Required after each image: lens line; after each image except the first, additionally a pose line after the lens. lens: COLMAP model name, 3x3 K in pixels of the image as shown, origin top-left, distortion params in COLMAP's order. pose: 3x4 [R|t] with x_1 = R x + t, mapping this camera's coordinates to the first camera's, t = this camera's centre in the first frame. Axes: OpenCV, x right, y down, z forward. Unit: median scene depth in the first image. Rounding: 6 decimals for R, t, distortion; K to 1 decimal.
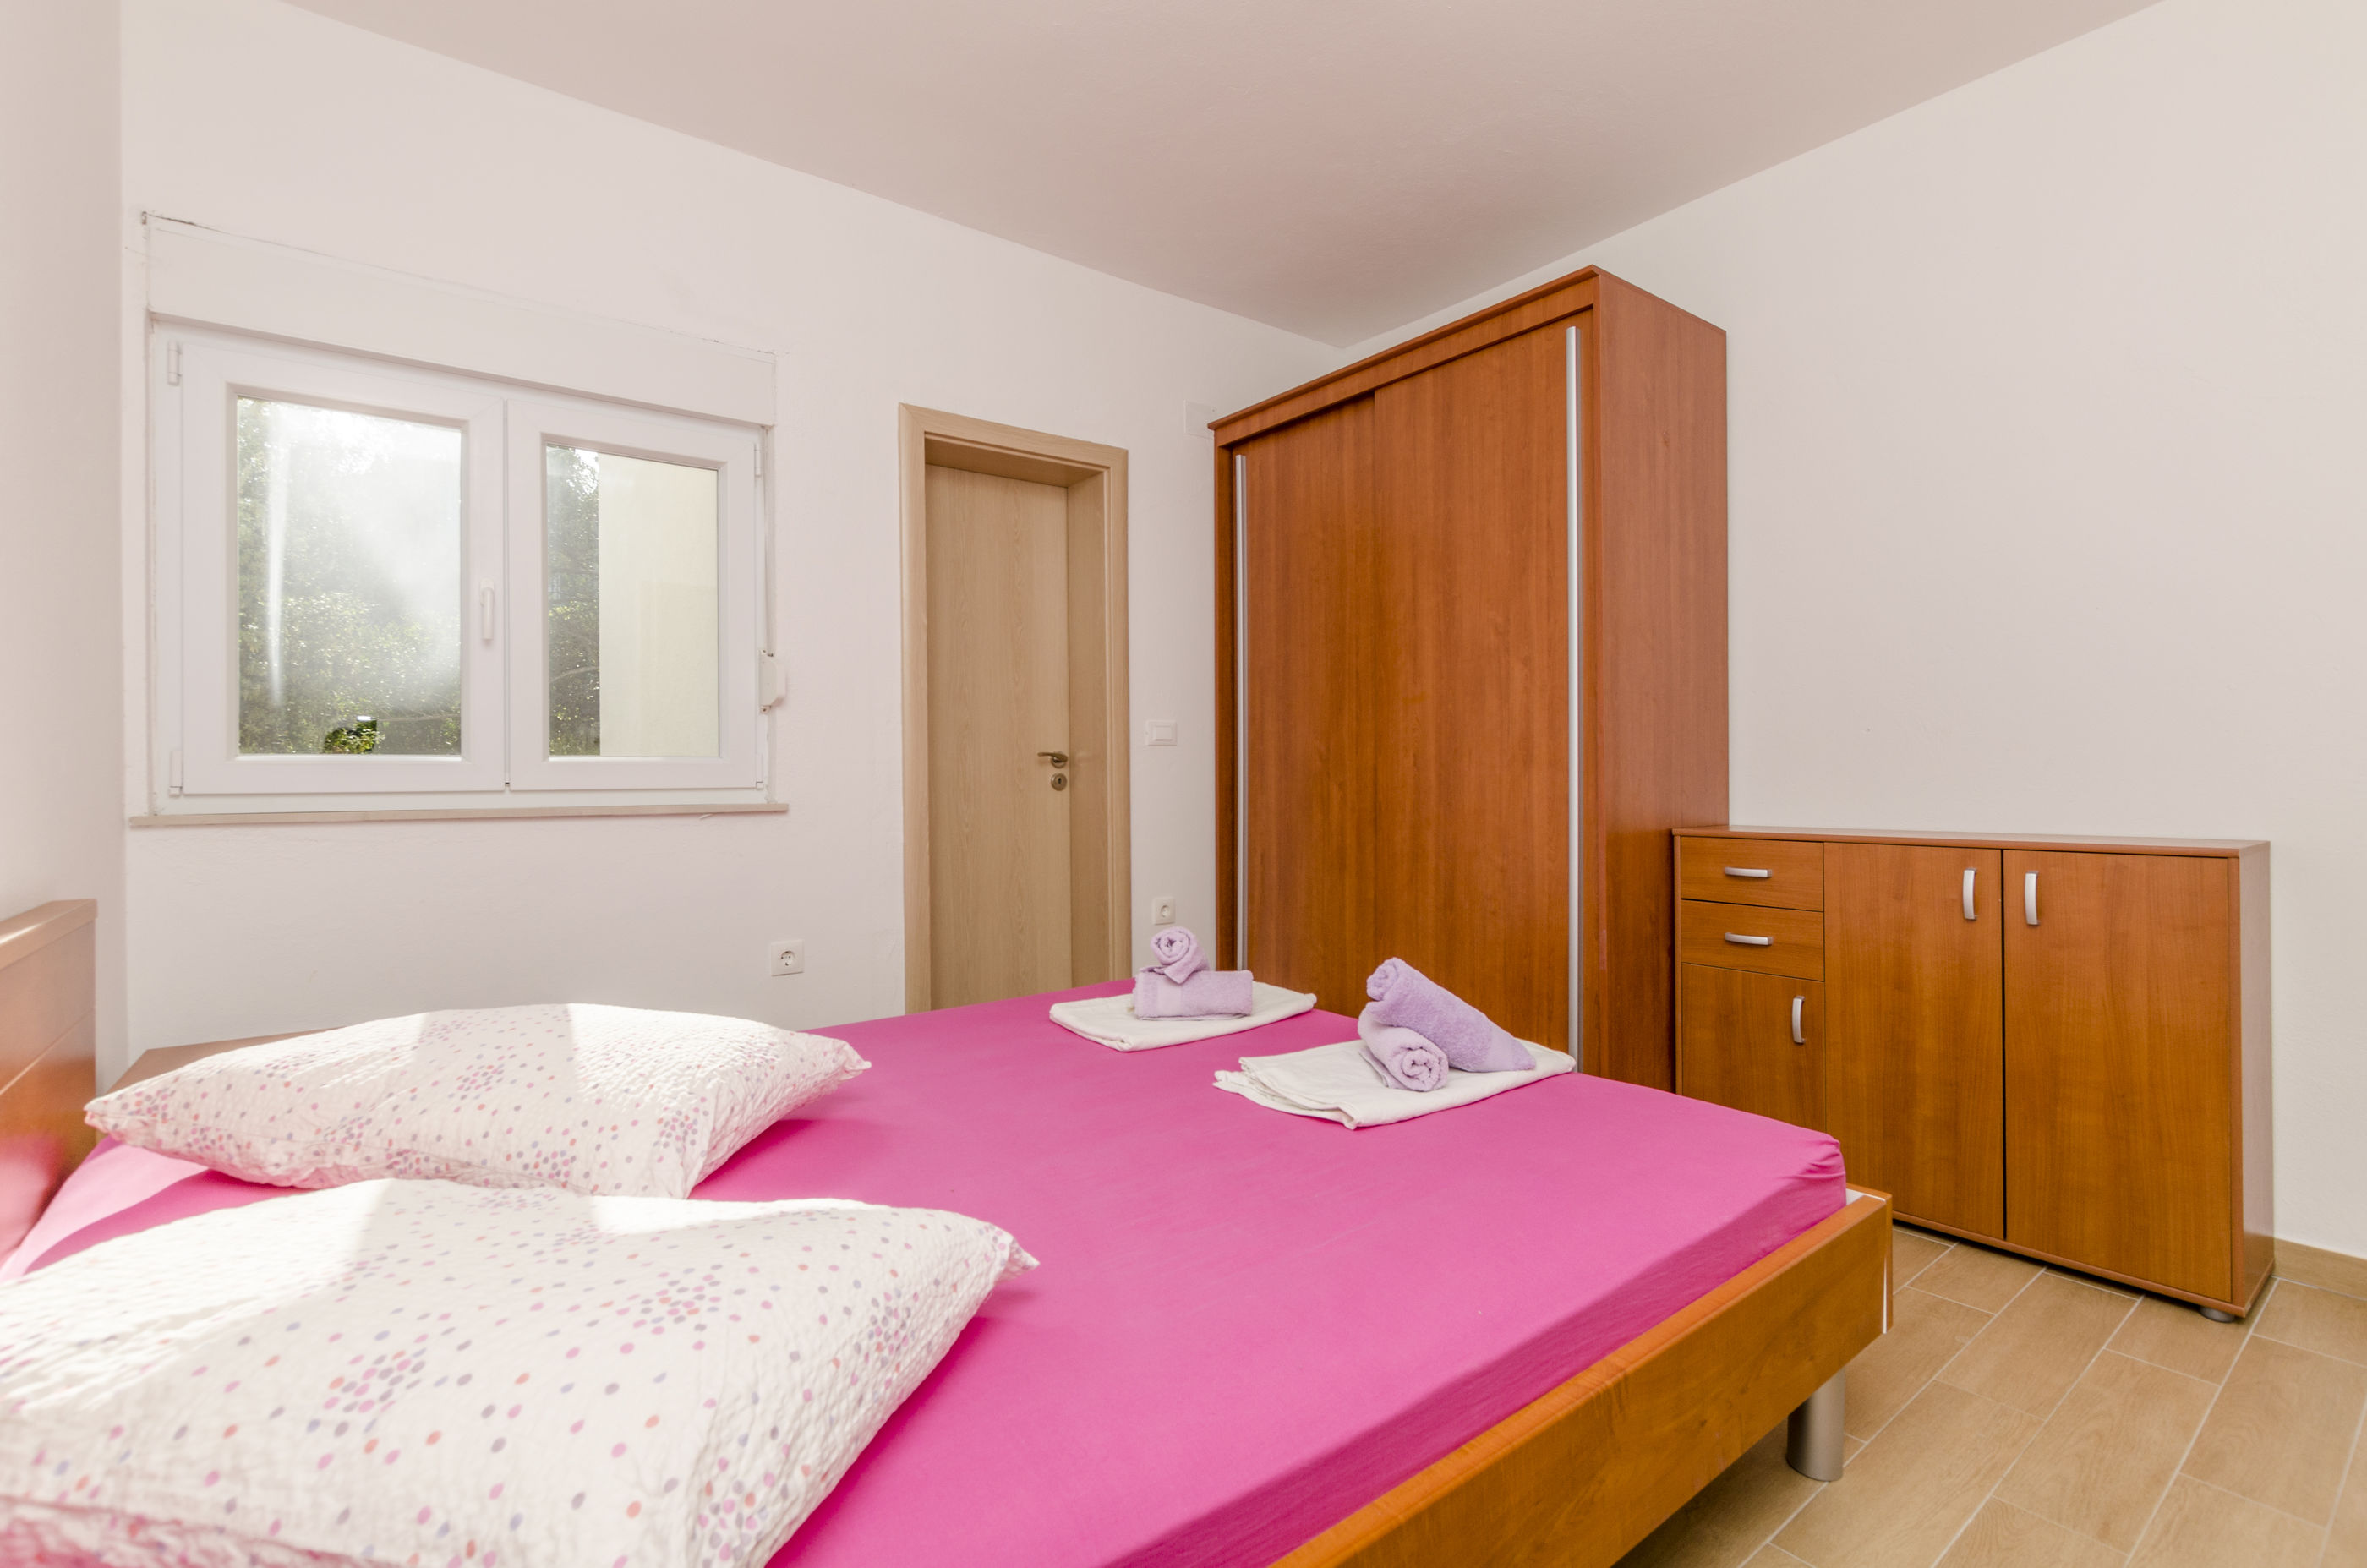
lens RADIAL K [[1054.3, 0, 1177.0], [0, 1054.3, 768.2], [0, 0, 1]] dist [-0.002350, -0.000413]
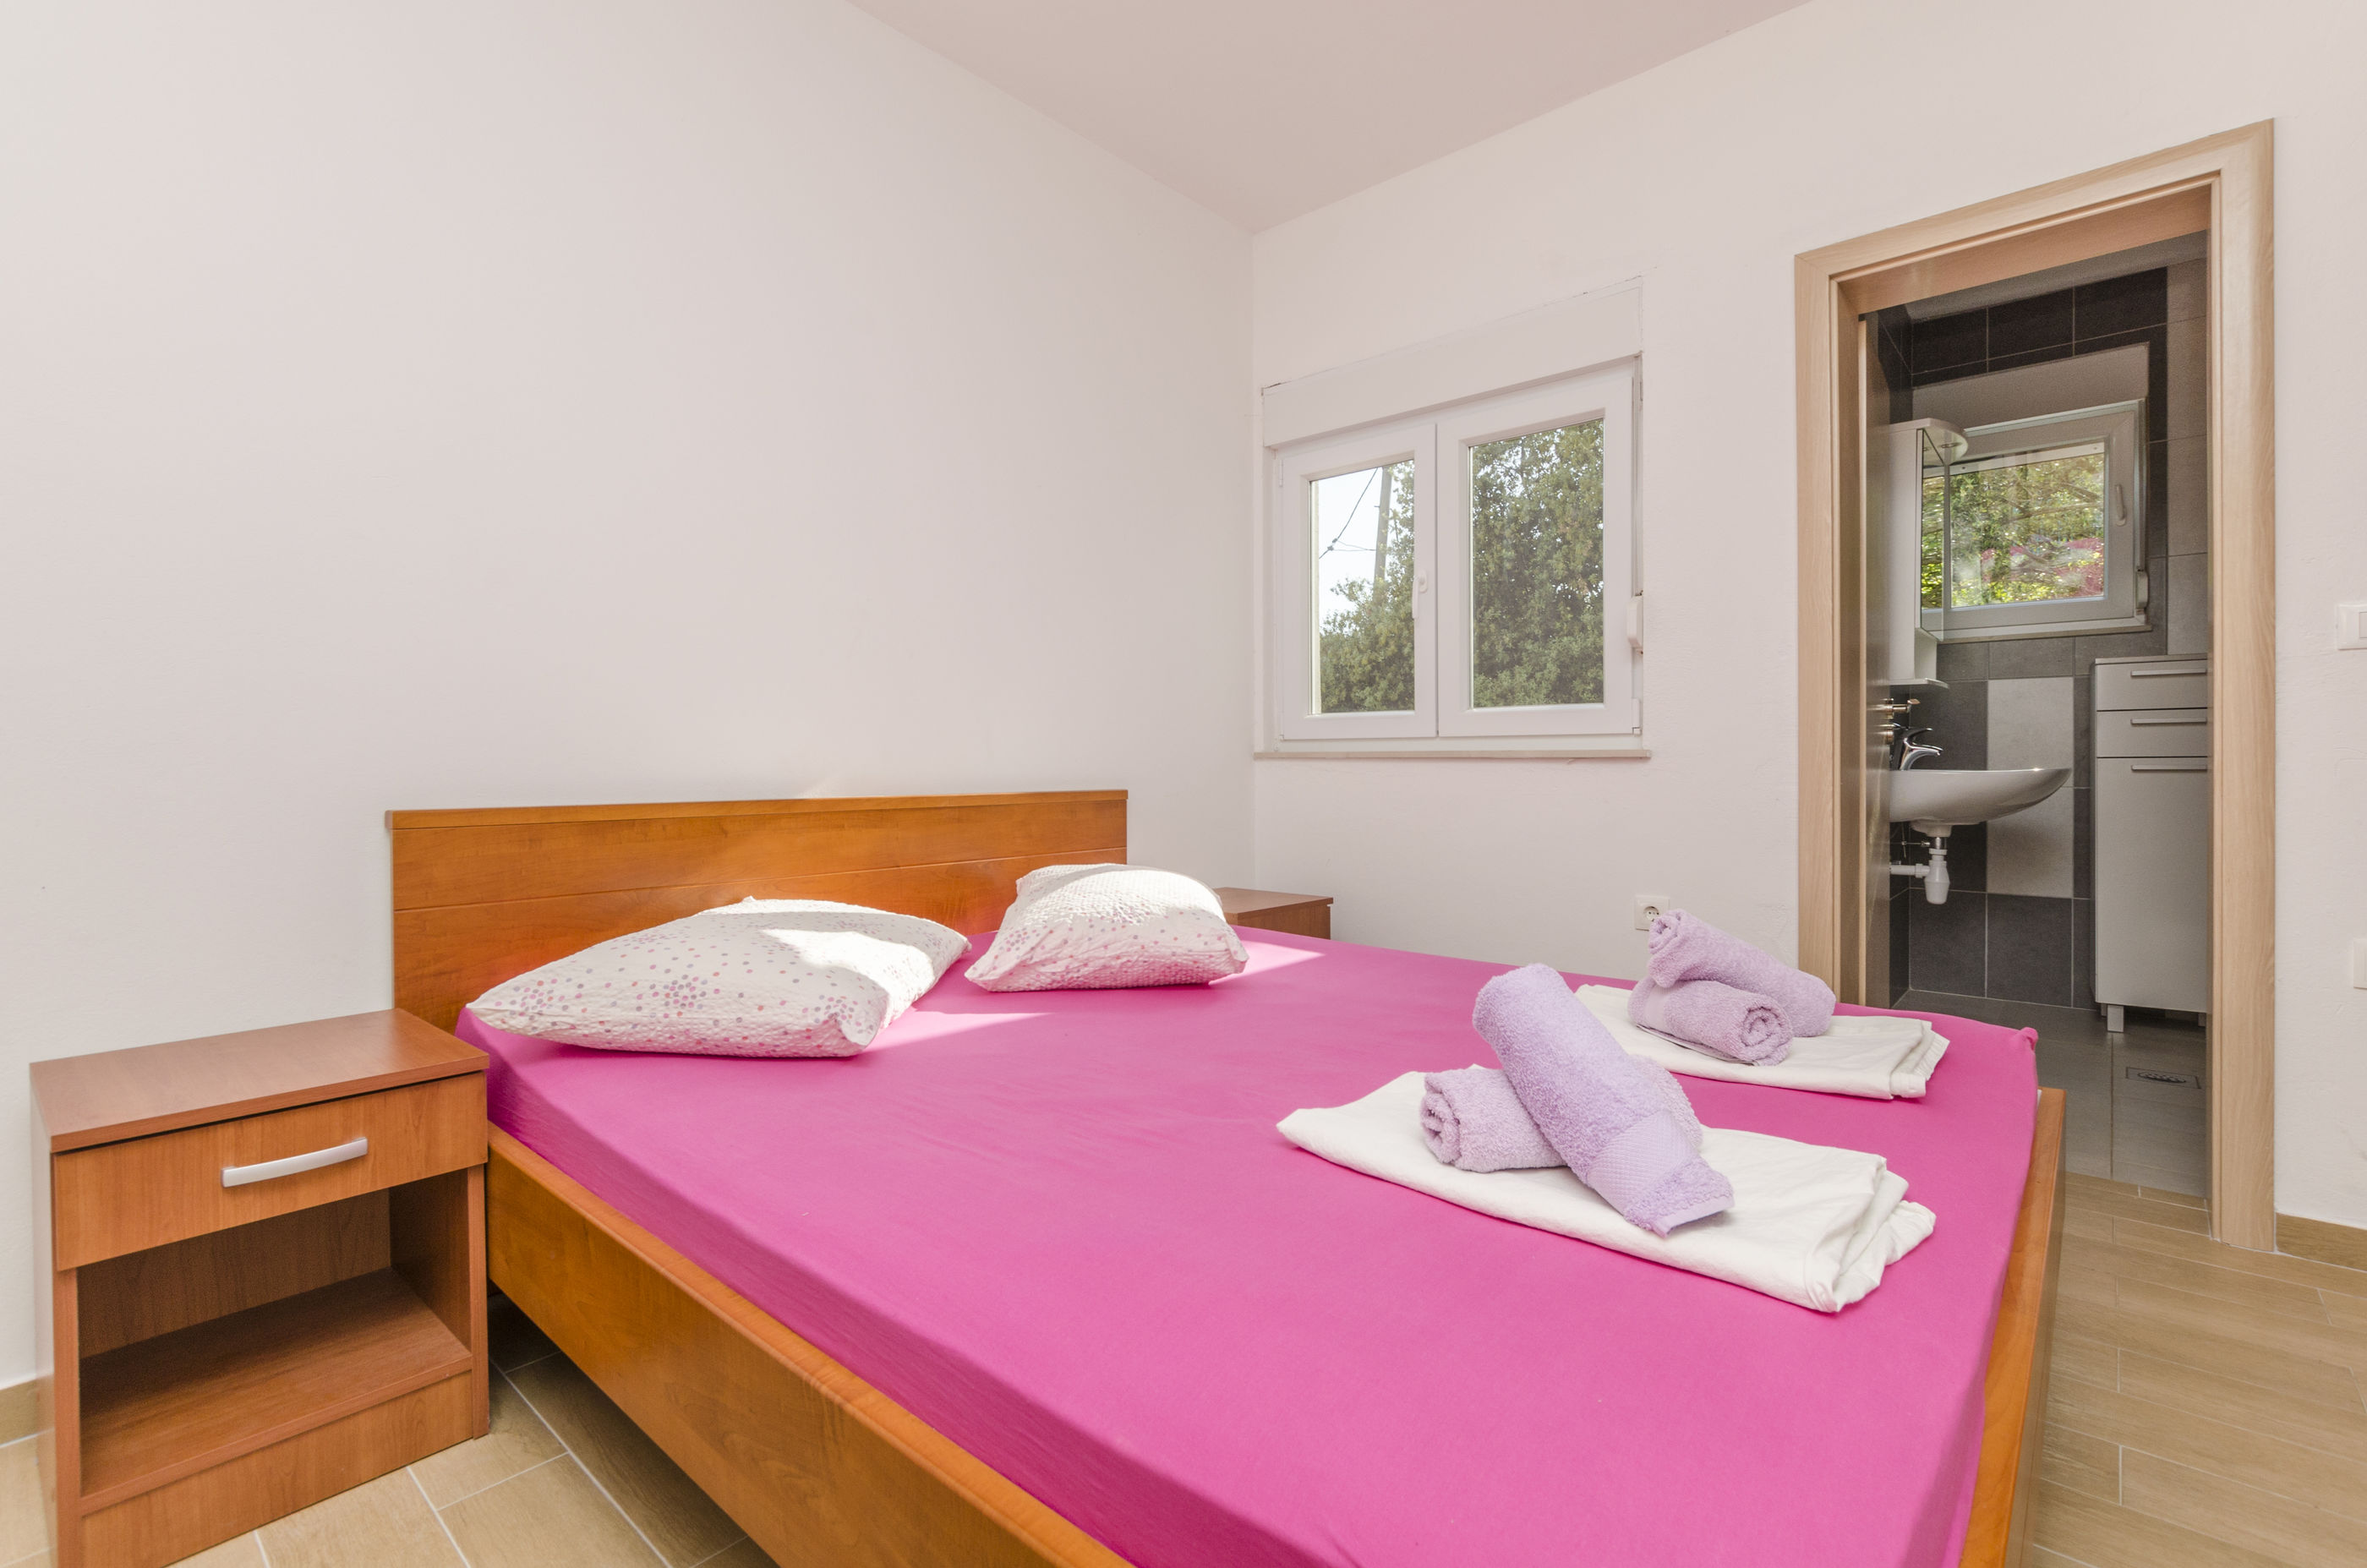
lens RADIAL K [[1054.3, 0, 1205.5], [0, 1054.3, 768.4], [0, 0, 1]] dist [-0.002350, -0.000413]
pose [[0.208088, 0.012340, -0.978032, 0.634961], [0.007974, 0.999866, 0.014312, 0.045923], [0.978078, -0.010777, 0.207962, 0.563974]]
